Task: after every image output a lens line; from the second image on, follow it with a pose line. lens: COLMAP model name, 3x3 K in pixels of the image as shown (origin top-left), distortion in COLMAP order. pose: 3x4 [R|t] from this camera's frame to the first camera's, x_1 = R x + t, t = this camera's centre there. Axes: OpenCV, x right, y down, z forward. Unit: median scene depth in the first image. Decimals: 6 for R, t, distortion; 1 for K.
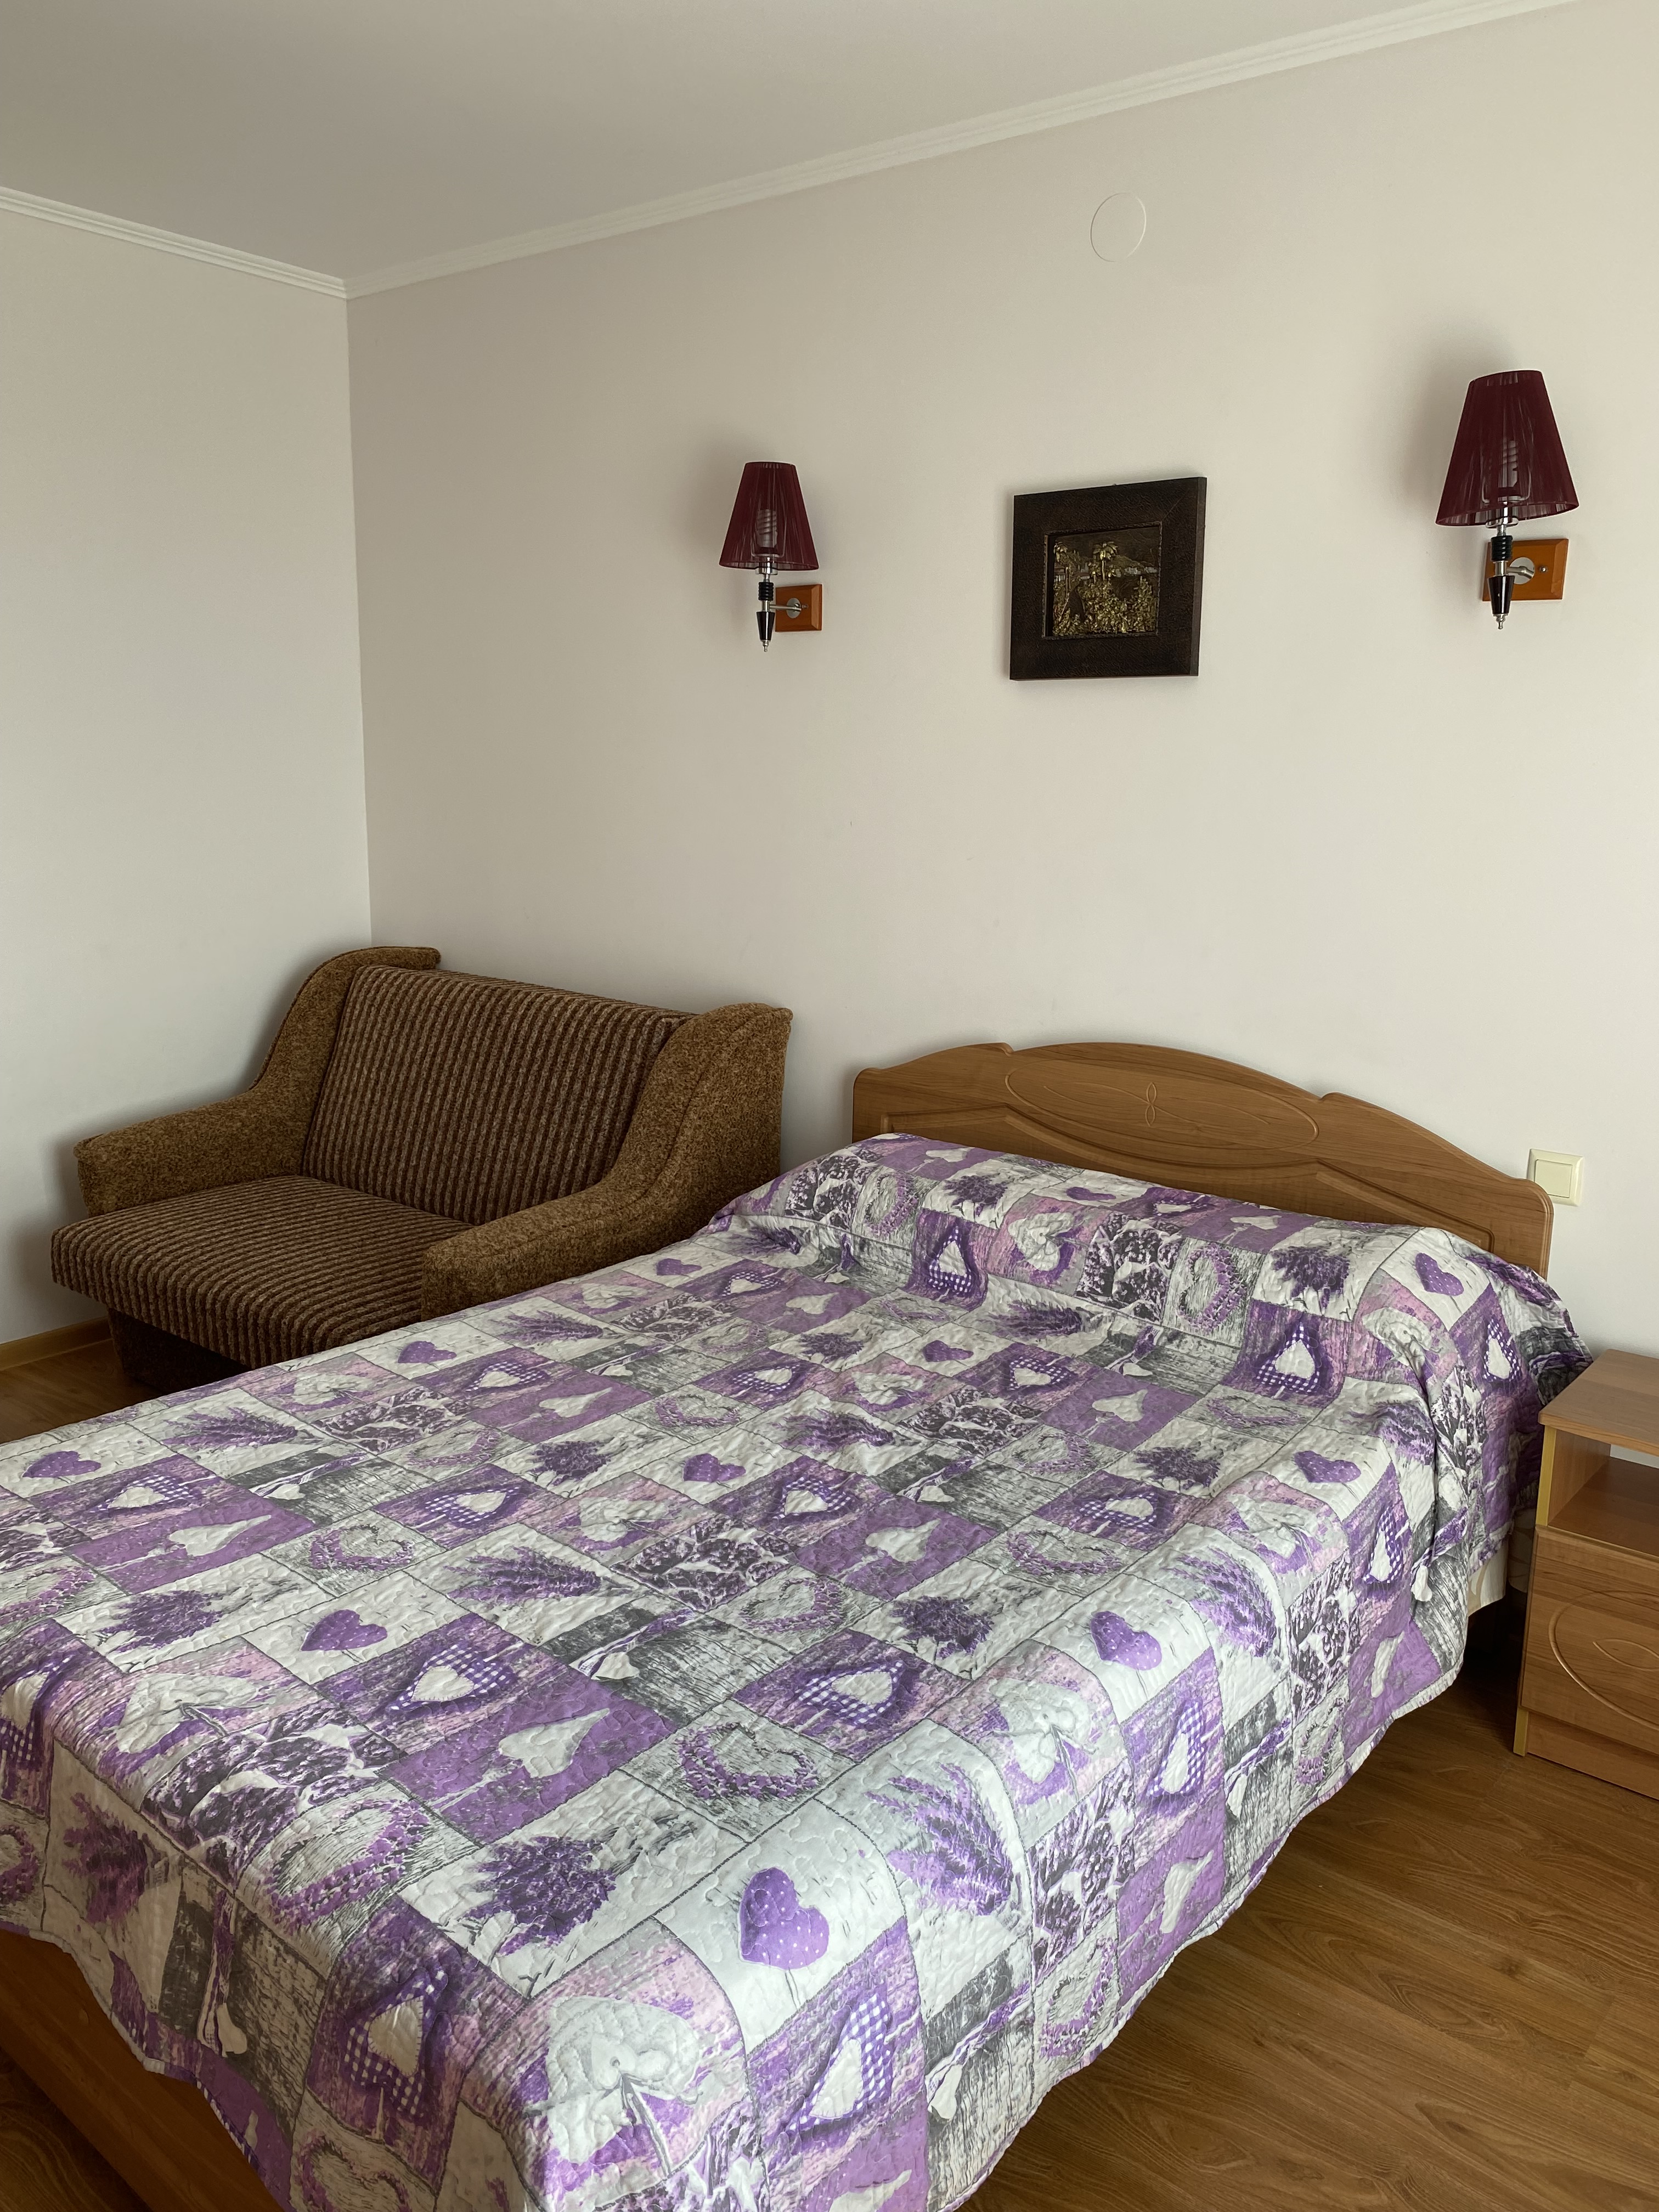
lens RADIAL K [[1712.8, 0, 848.0], [0, 1712.8, 1111.2], [0, 0, 1]] dist [0.071523, -0.086864]
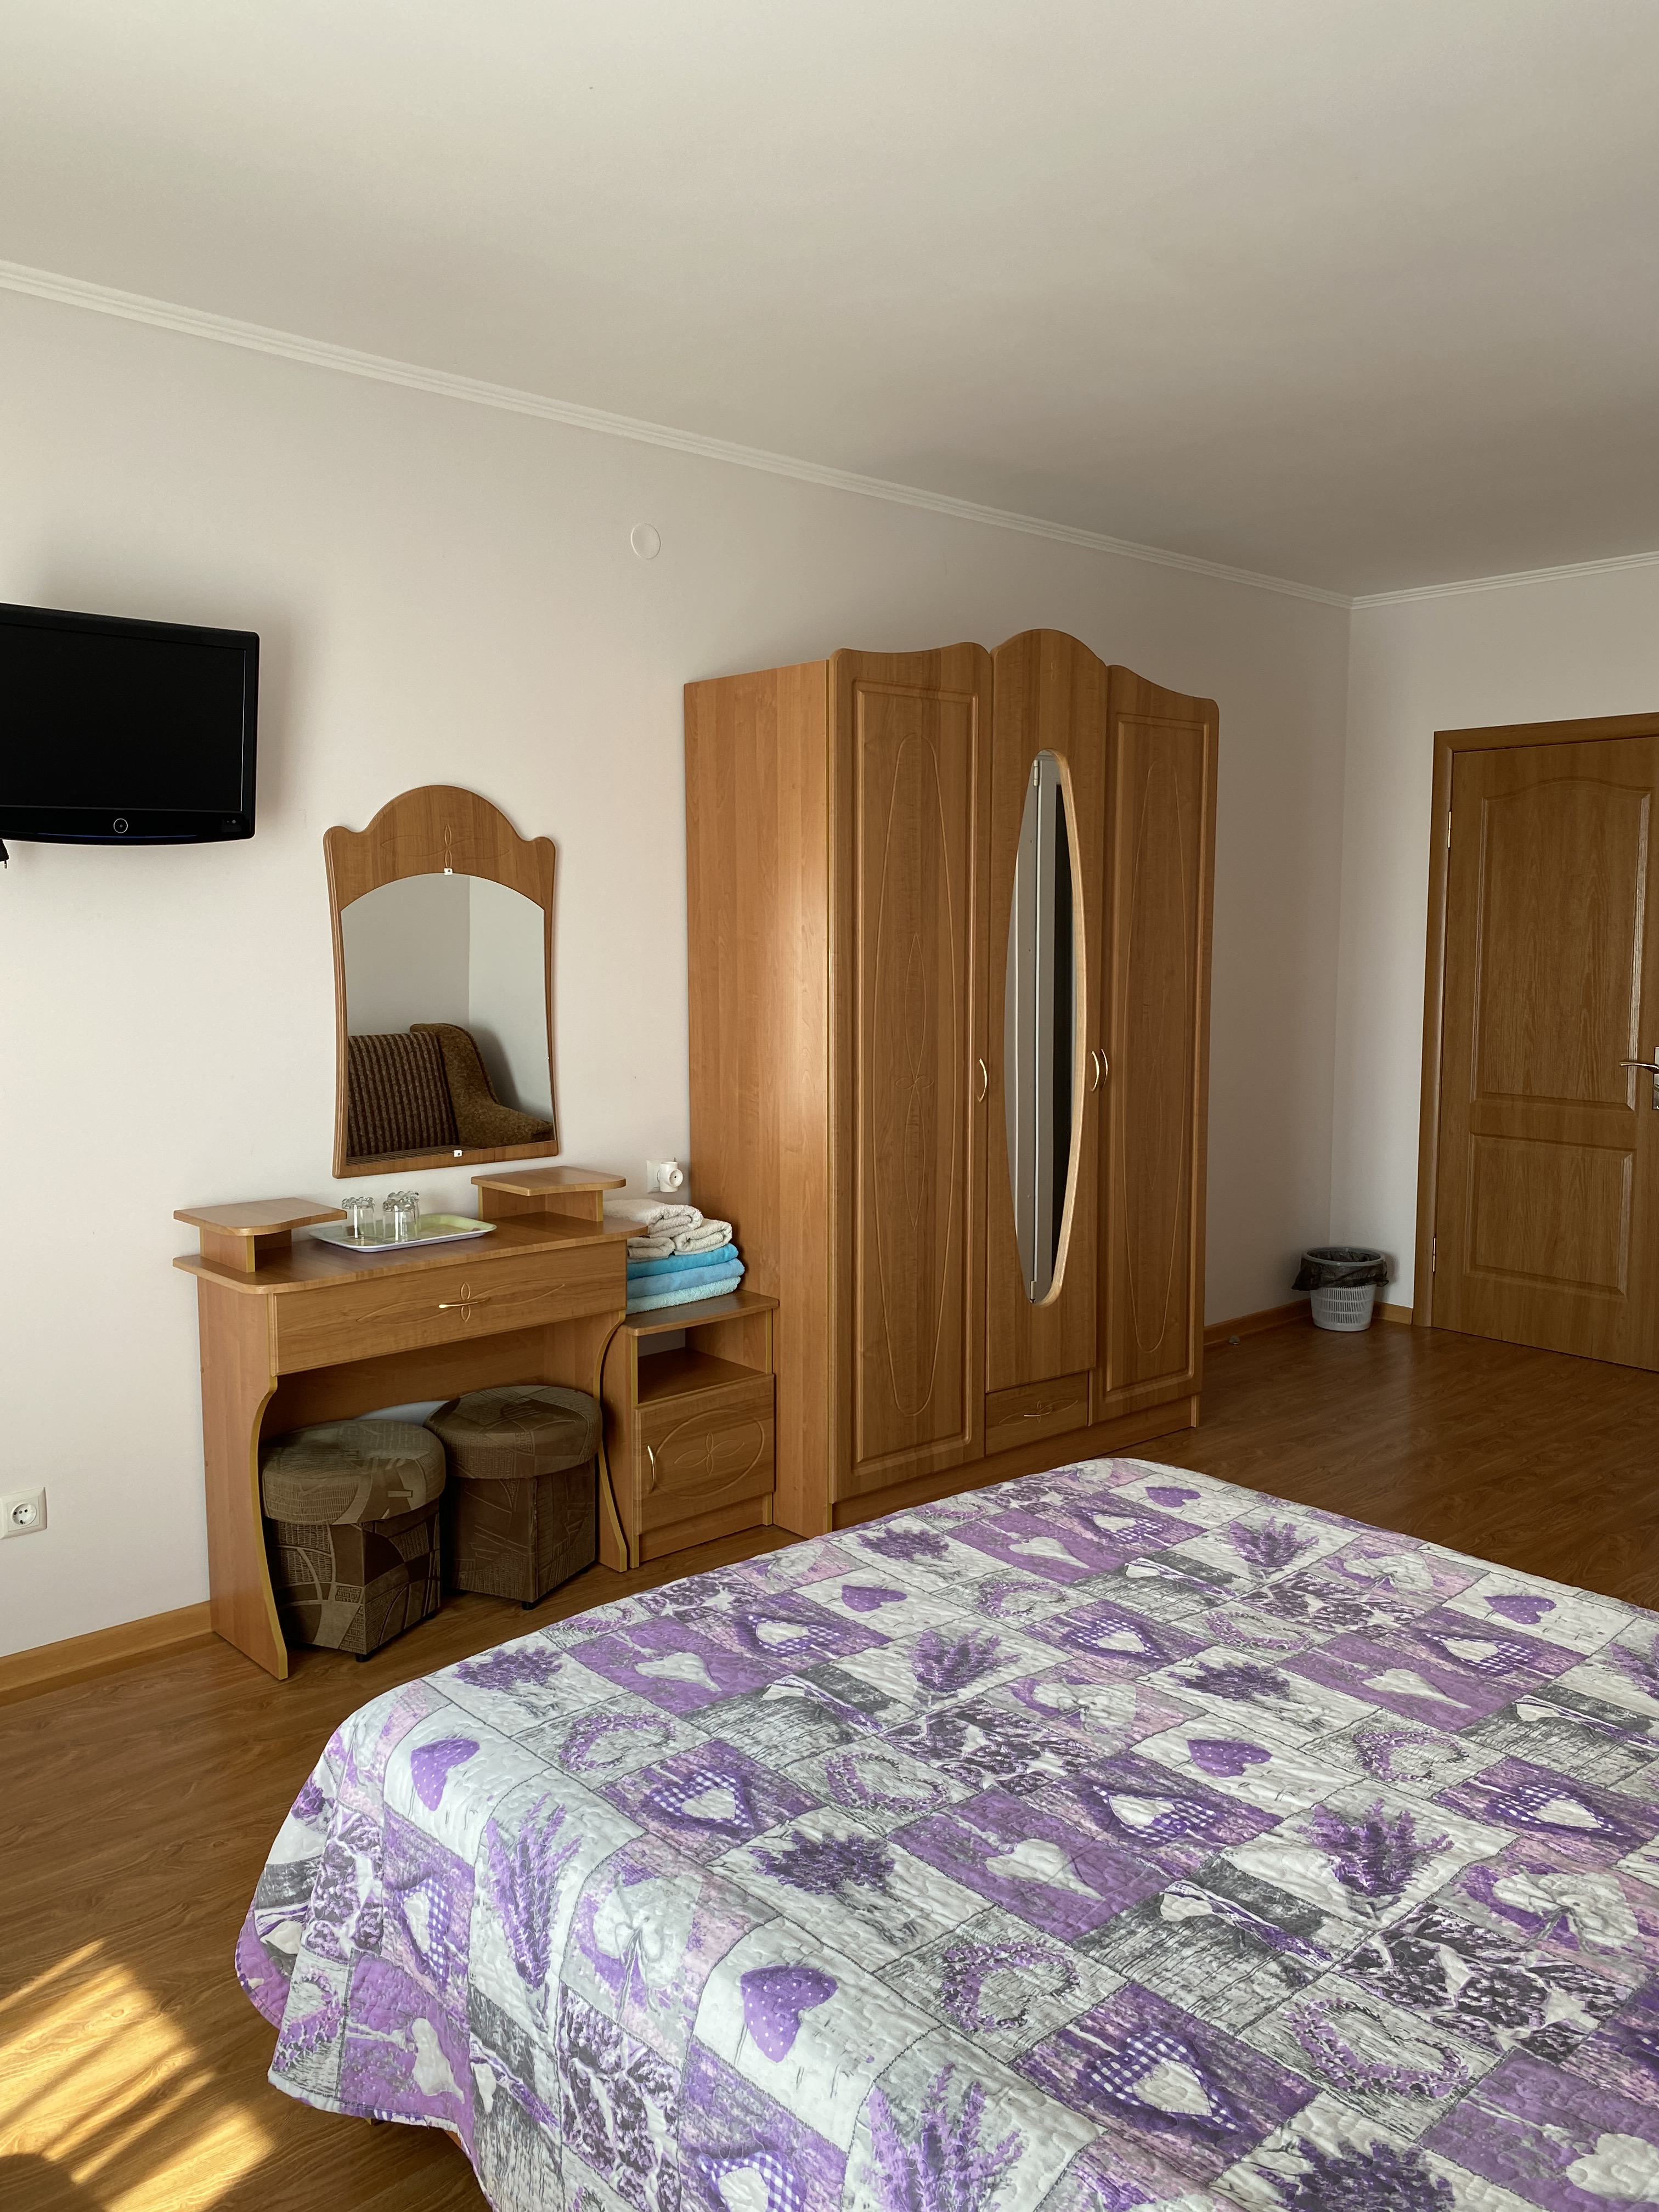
lens RADIAL K [[1712.8, 0, 832.4], [0, 1712.8, 1095.1], [0, 0, 1]] dist [0.071523, -0.086864]
pose [[-0.167928, 0.080984, -0.982467, 0.810284], [-0.204440, 0.972092, 0.115073, -0.173121], [0.964367, 0.220179, -0.146685, 0.939705]]
